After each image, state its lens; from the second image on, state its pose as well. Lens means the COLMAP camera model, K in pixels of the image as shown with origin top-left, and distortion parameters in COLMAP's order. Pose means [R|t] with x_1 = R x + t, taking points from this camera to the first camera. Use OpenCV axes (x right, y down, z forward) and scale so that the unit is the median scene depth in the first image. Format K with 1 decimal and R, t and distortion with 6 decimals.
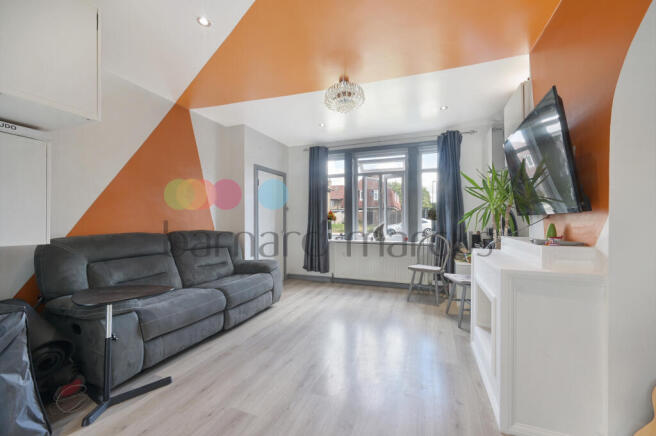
lens RADIAL K [[270.7, 0, 328.0], [0, 270.7, 218.0], [0, 0, 1]] dist [0.000775, 0.000003]
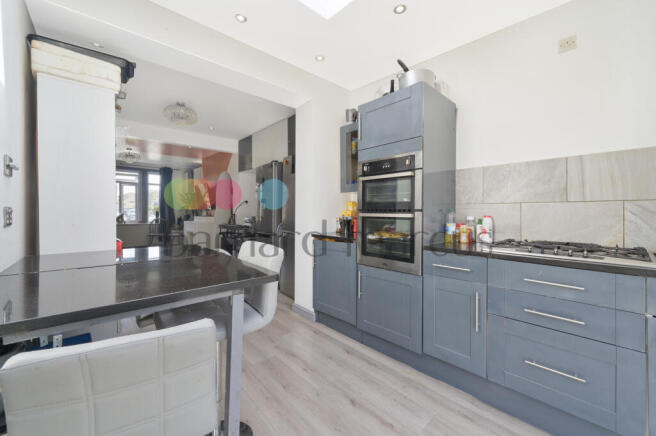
lens RADIAL K [[262.6, 0, 330.2], [0, 262.6, 212.5], [0, 0, 1]] dist [-0.000892, -0.000177]
pose [[0.455343, 0.000054, 0.890316, -0.760783], [-0.005323, 0.999982, 0.002662, 0.005366], [-0.890300, -0.005952, 0.455335, -1.006015]]
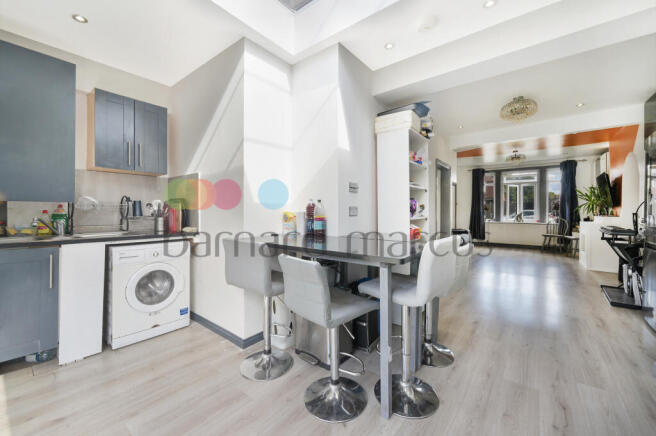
lens RADIAL K [[262.6, 0, 330.2], [0, 262.6, 212.5], [0, 0, 1]] dist [-0.000892, -0.000177]
pose [[0.950860, 0.000842, -0.309620, -0.523403], [0.000982, 0.999983, 0.005735, 0.013021], [0.309620, -0.005757, 0.950843, -1.163423]]
